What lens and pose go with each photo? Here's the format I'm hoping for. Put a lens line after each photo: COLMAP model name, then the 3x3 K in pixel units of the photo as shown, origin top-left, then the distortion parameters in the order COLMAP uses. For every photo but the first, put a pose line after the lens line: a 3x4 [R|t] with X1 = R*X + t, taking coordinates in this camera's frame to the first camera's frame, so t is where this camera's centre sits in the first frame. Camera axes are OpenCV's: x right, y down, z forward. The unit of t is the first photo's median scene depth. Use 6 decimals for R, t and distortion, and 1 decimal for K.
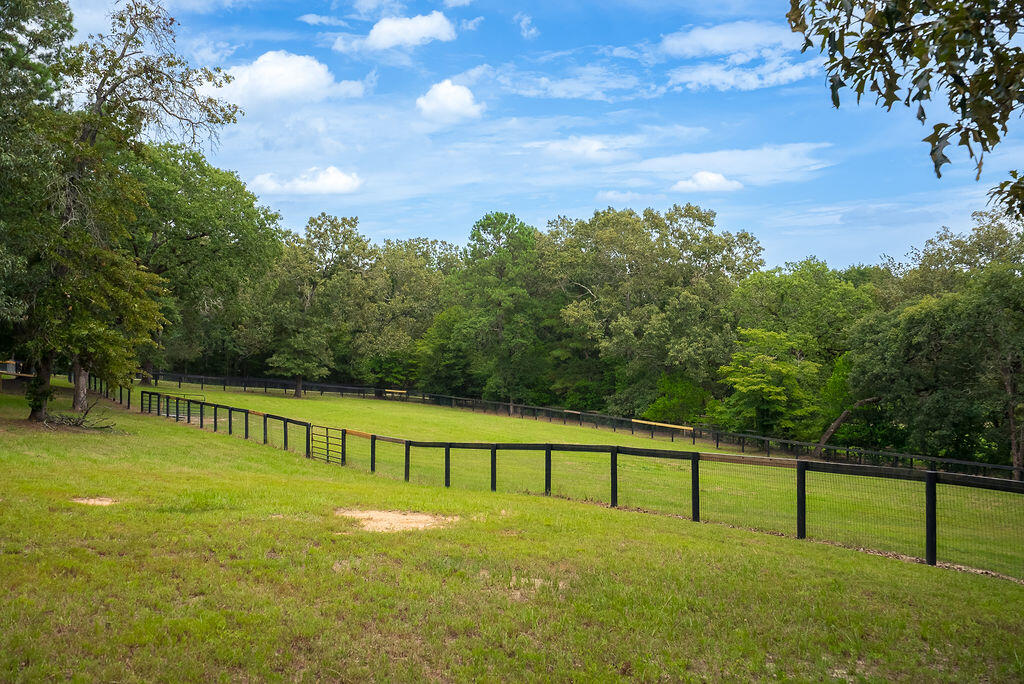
lens RADIAL K [[981.6, 0, 521.6], [0, 981.6, 341.6], [0, 0, 1]] dist [0.117574, 0.000000]
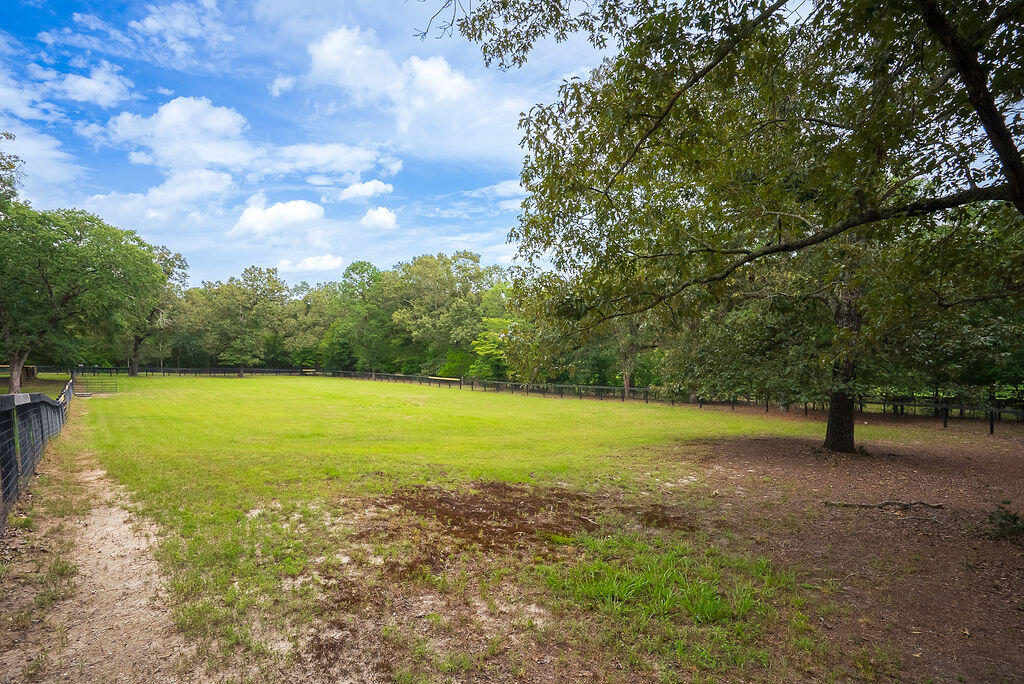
lens RADIAL K [[497.5, 0, 505.4], [0, 497.5, 340.8], [0, 0, 1]] dist [-0.003185, -0.000089]
pose [[0.988902, -0.056646, 0.137348, 0.110524], [0.056726, 0.998384, 0.003339, 0.019447], [-0.137315, 0.004490, 0.990517, 0.129184]]
